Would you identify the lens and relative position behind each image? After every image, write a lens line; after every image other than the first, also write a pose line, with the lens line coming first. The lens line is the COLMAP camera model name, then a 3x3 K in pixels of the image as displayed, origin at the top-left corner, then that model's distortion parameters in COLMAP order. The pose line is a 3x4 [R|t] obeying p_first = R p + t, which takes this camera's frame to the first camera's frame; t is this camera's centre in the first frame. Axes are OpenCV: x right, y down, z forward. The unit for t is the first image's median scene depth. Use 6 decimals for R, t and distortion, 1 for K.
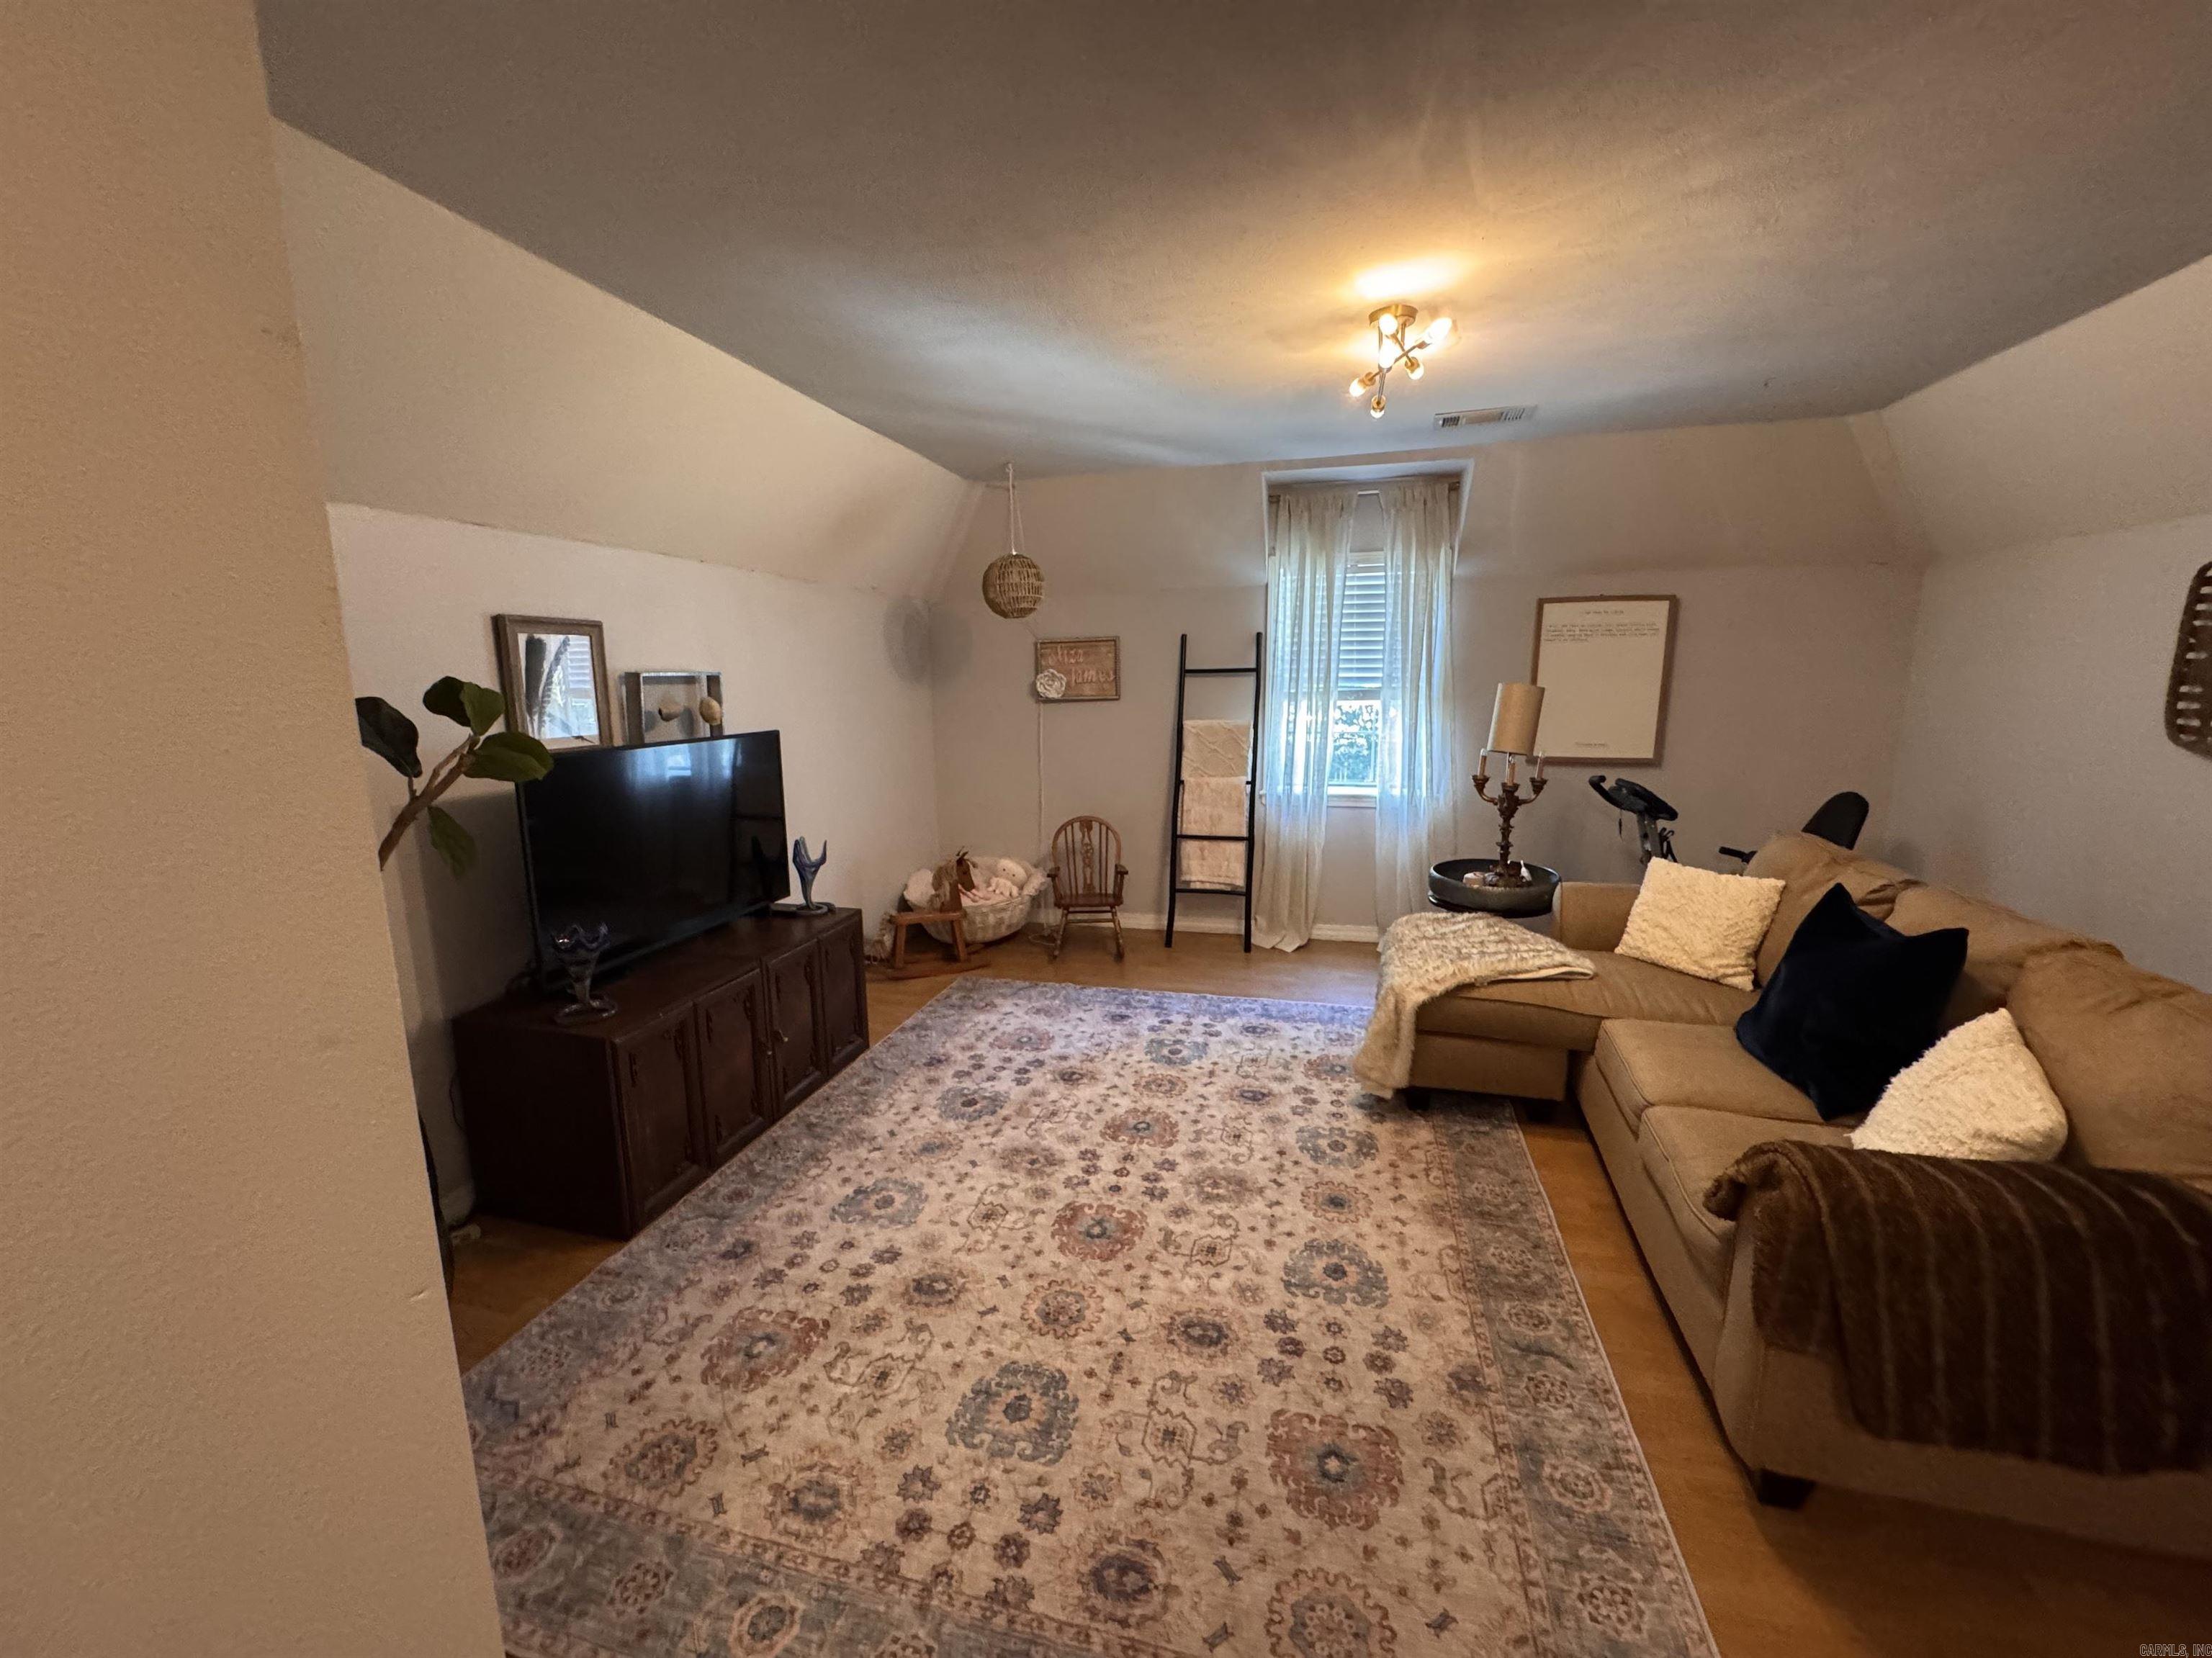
lens RADIAL K [[888.8, 0, 1104.7], [0, 888.8, 825.7], [0, 0, 1]] dist [-0.000074, -0.000006]
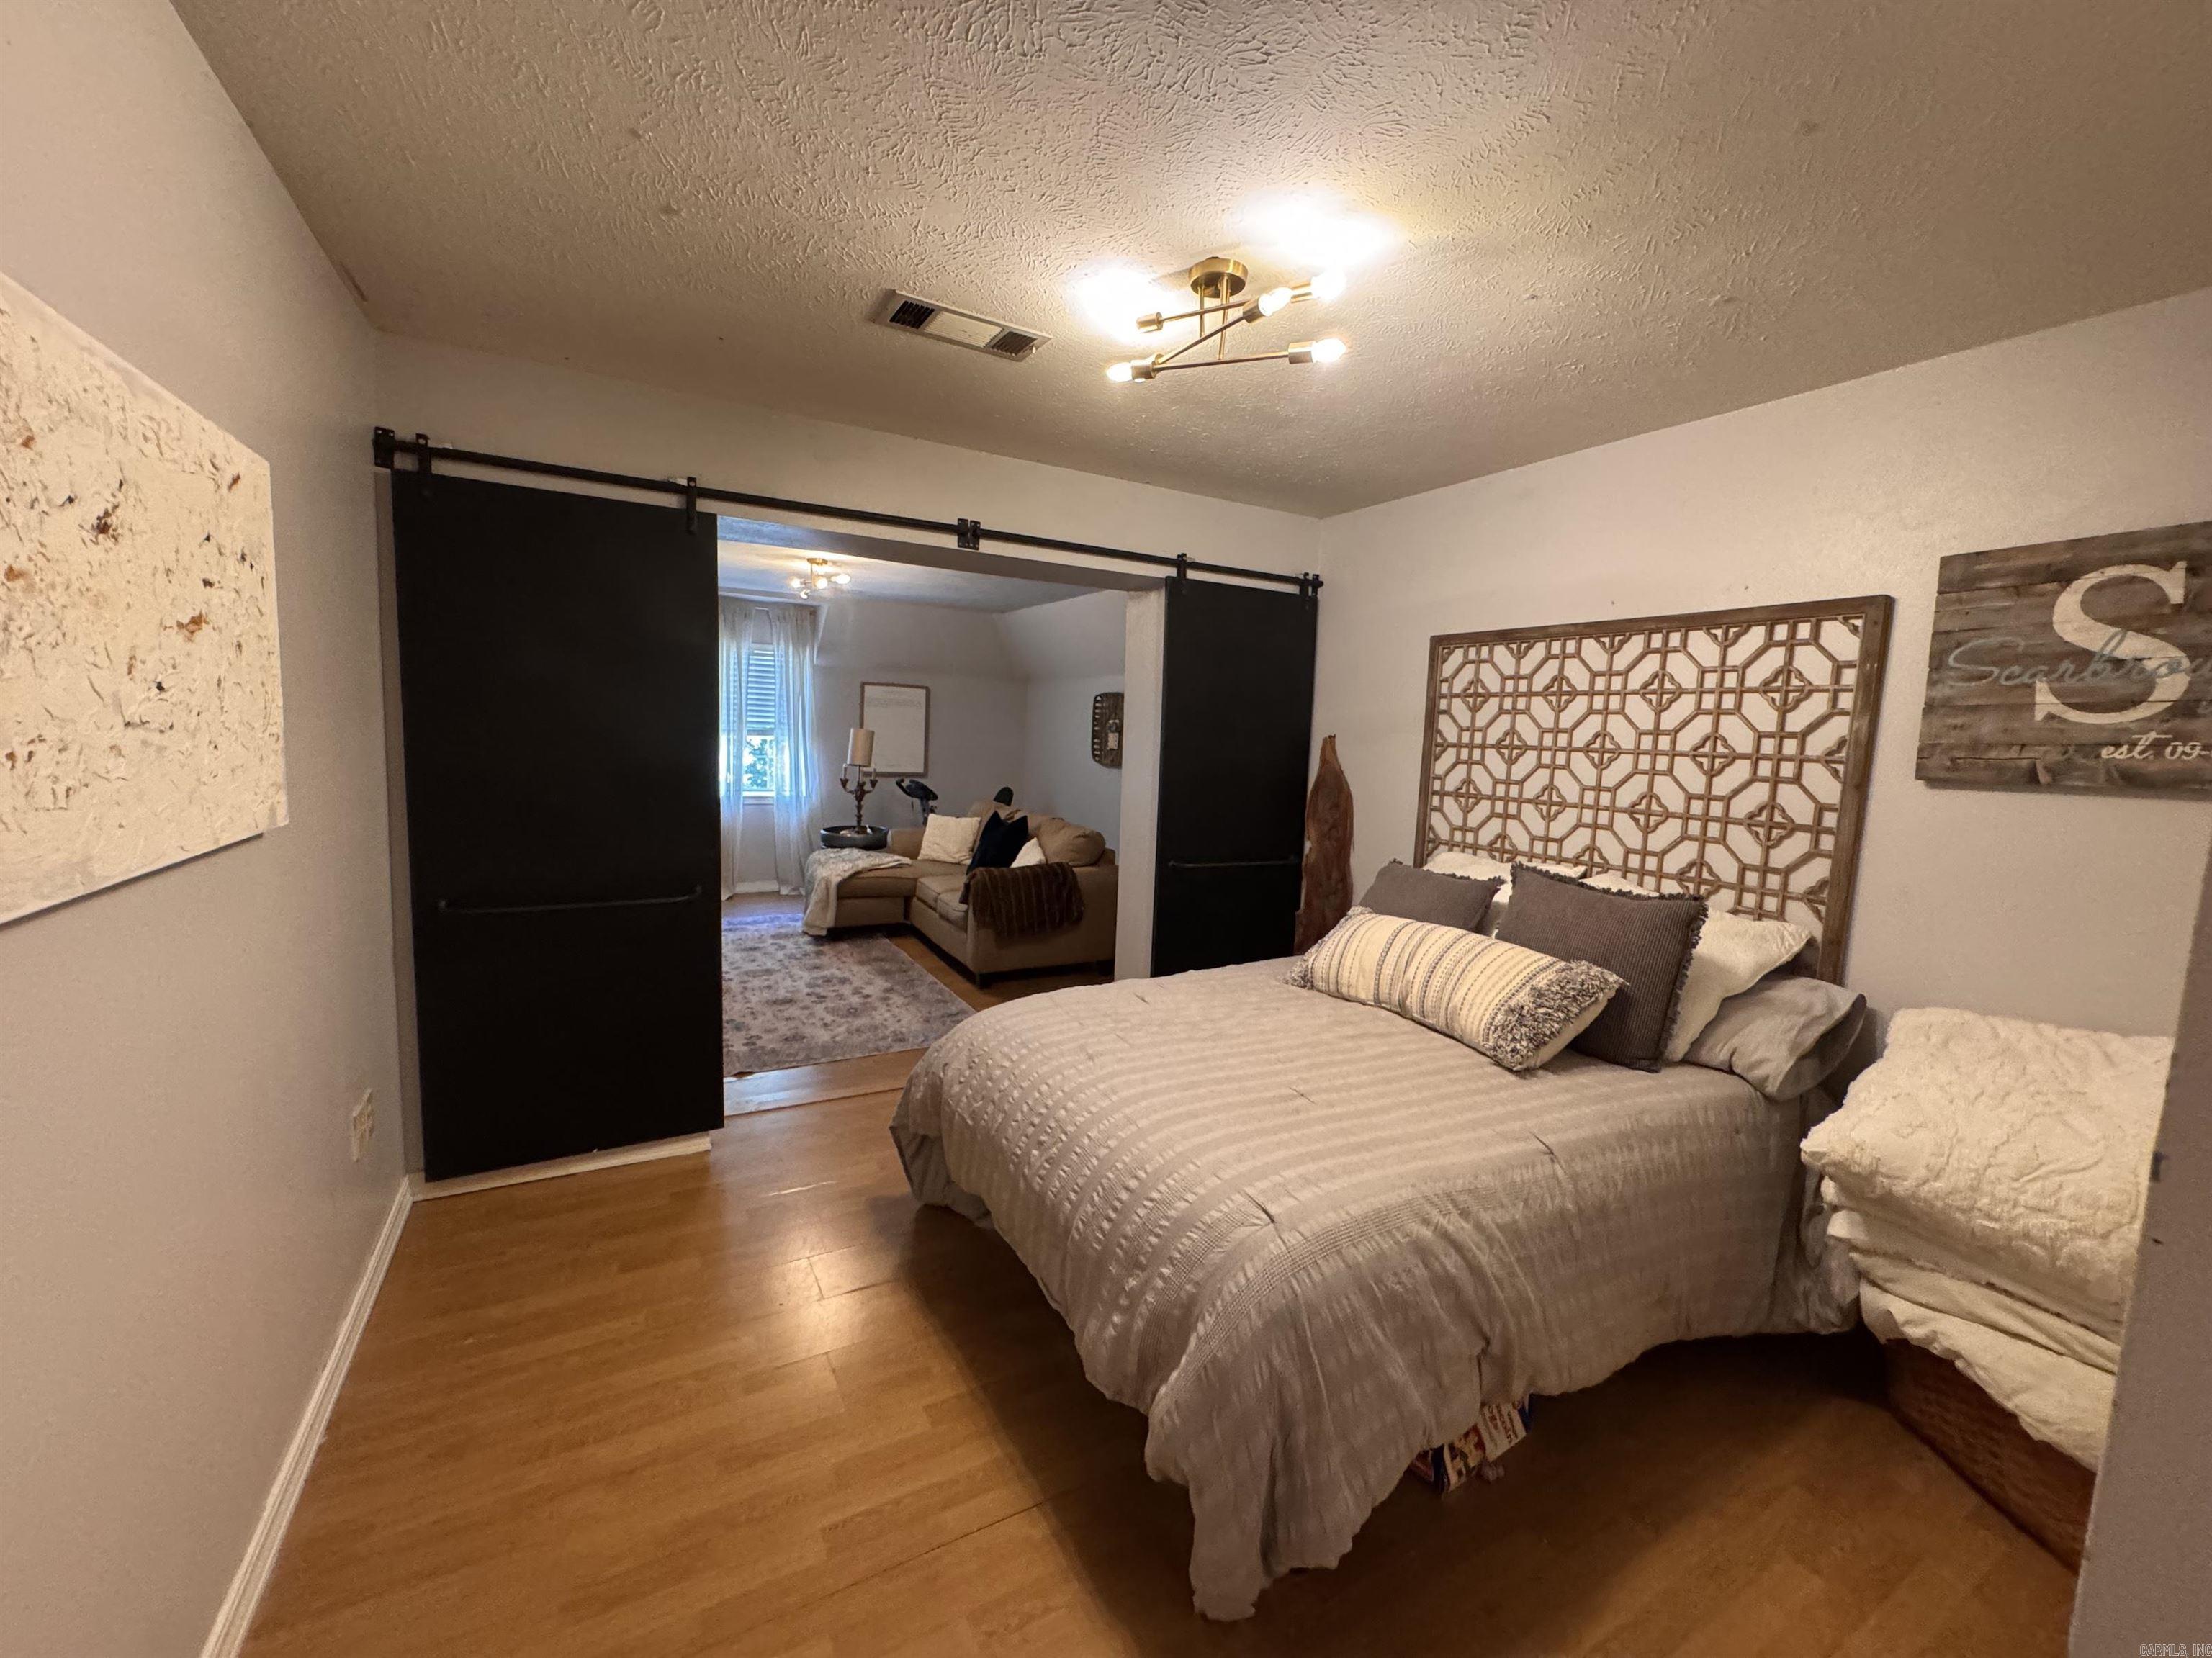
lens RADIAL K [[888.8, 0, 1106.8], [0, 888.8, 827.2], [0, 0, 1]] dist [-0.000074, -0.000006]
pose [[0.714169, -0.034697, 0.699113, -0.620457], [0.070998, 0.997210, -0.023036, 0.163922], [-0.696363, 0.066087, 0.714640, -0.884098]]
